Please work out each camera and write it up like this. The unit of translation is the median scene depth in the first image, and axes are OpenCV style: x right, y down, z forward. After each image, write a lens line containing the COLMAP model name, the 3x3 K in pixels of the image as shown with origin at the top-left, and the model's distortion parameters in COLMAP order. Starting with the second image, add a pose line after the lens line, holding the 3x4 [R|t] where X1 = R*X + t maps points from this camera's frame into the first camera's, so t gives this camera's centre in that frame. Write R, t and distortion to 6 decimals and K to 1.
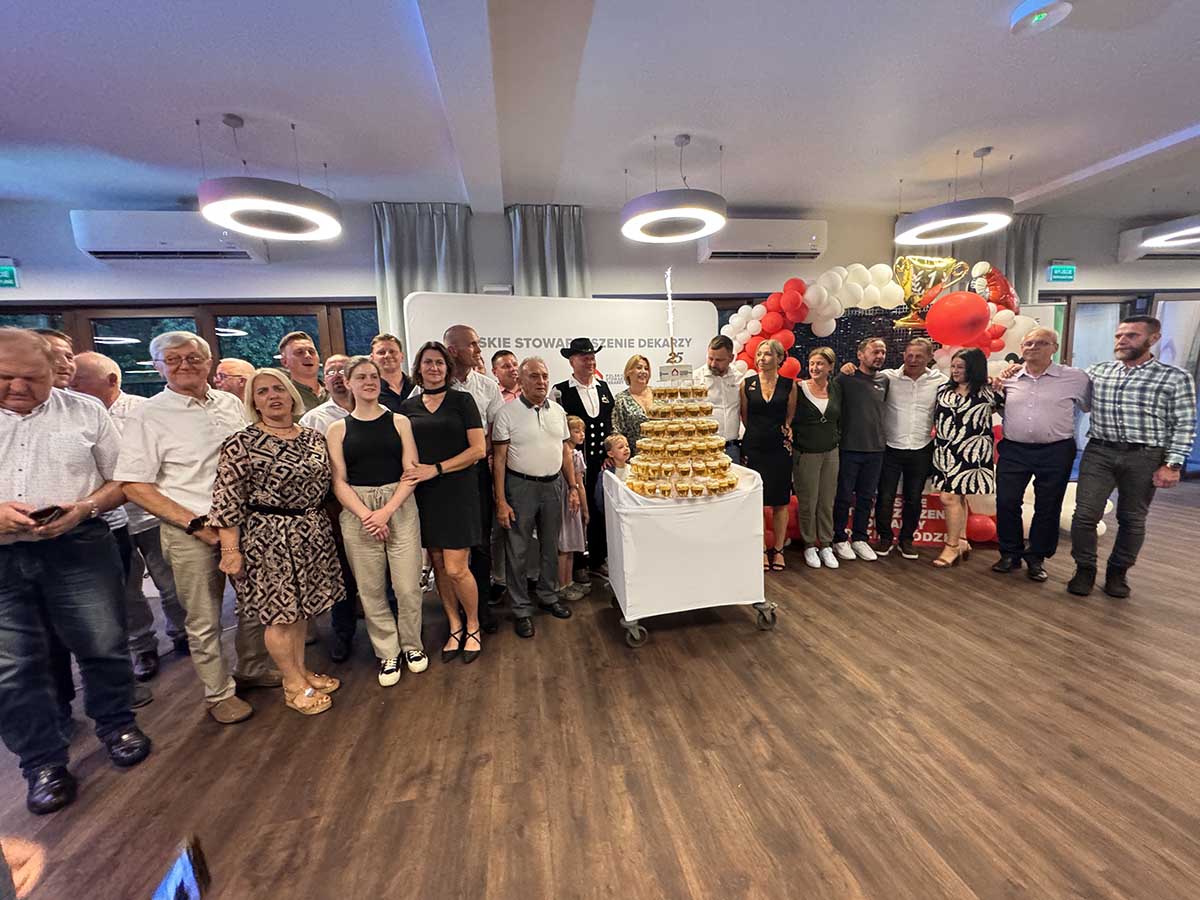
lens RADIAL K [[484.6, 0, 600.0], [0, 484.6, 450.0], [0, 0, 1]] dist [-0.001382, -0.000108]
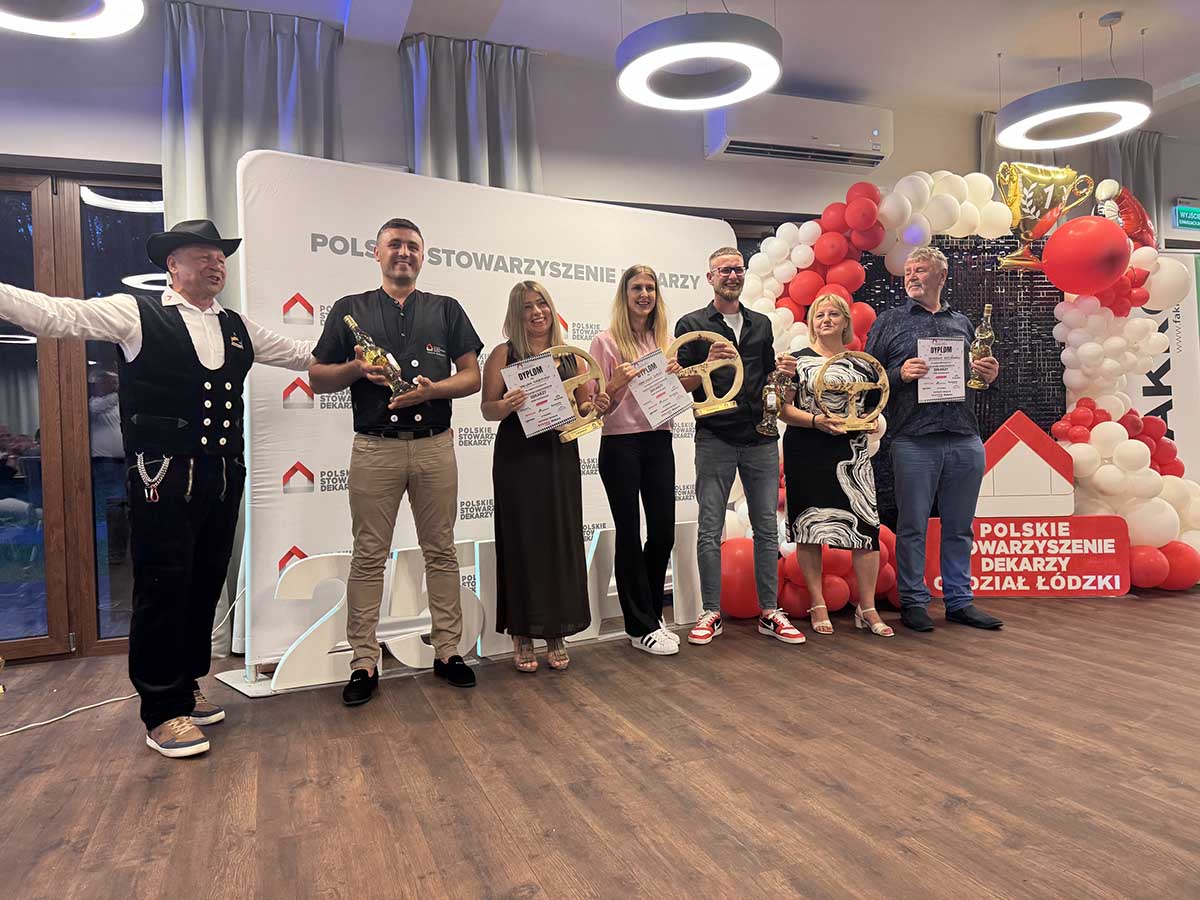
lens RADIAL K [[848.0, 0, 600.0], [0, 848.0, 450.0], [0, 0, 1]] dist [0.060222, -0.063532]
pose [[0.979814, 0.003005, 0.199887, -0.166837], [0.020966, 0.992828, -0.117698, 0.125739], [-0.198807, 0.119513, 0.972724, -0.002332]]
